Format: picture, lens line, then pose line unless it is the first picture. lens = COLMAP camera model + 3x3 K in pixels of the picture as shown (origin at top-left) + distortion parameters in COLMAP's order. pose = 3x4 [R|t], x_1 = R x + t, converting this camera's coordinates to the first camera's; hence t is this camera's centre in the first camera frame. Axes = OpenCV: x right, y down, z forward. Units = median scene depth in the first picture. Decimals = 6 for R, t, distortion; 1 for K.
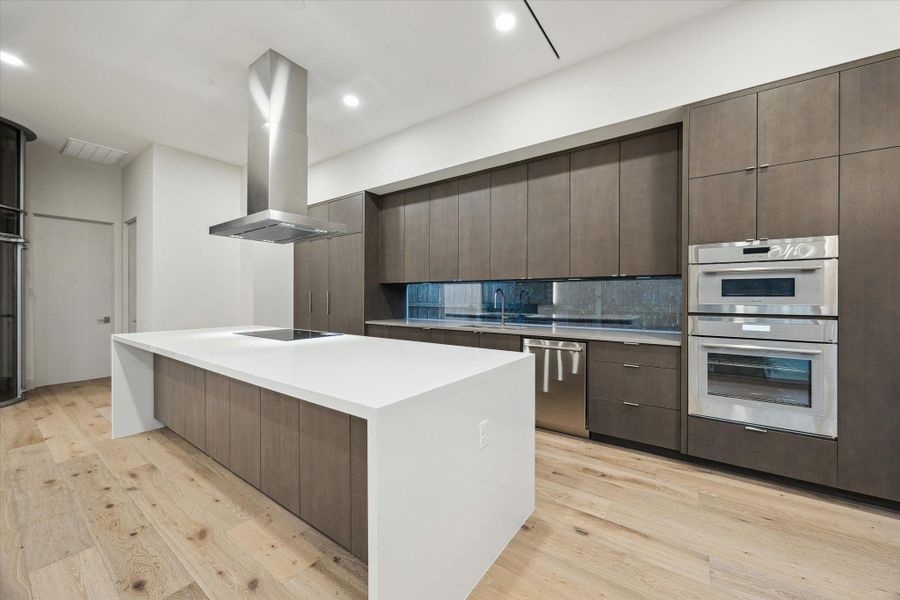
lens RADIAL K [[345.0, 0, 458.0], [0, 345.0, 296.0], [0, 0, 1]] dist [-0.002017, -0.000279]
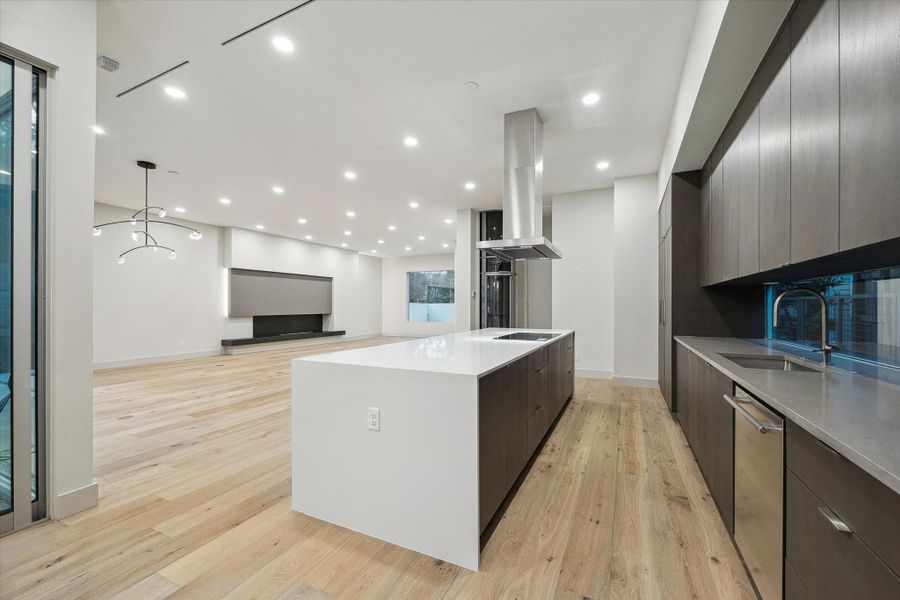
lens RADIAL K [[359.8, 0, 461.0], [0, 359.8, 304.6], [0, 0, 1]] dist [-0.000098, 0.000042]
pose [[0.174648, -0.004138, -0.984622, 0.840427], [-0.001564, 0.999989, -0.004480, 0.006925], [0.984630, 0.002322, 0.174639, 0.667847]]
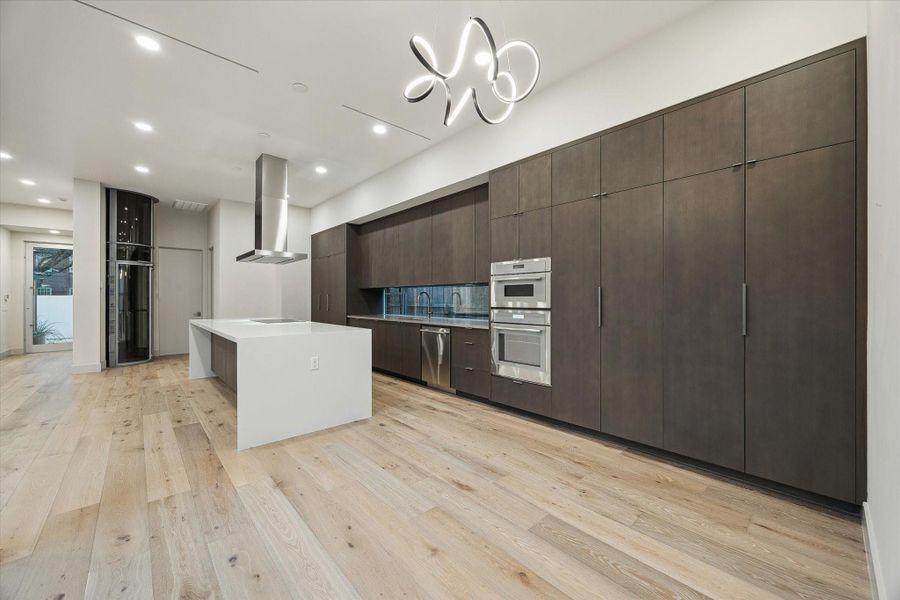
lens RADIAL K [[353.6, 0, 452.3], [0, 353.6, 296.8], [0, 0, 1]] dist [-0.001459, -0.000204]
pose [[0.975795, -0.004935, -0.218631, 0.837498], [0.004043, 0.999982, -0.004528, 0.008818], [0.218650, 0.003535, 0.975797, -0.557700]]
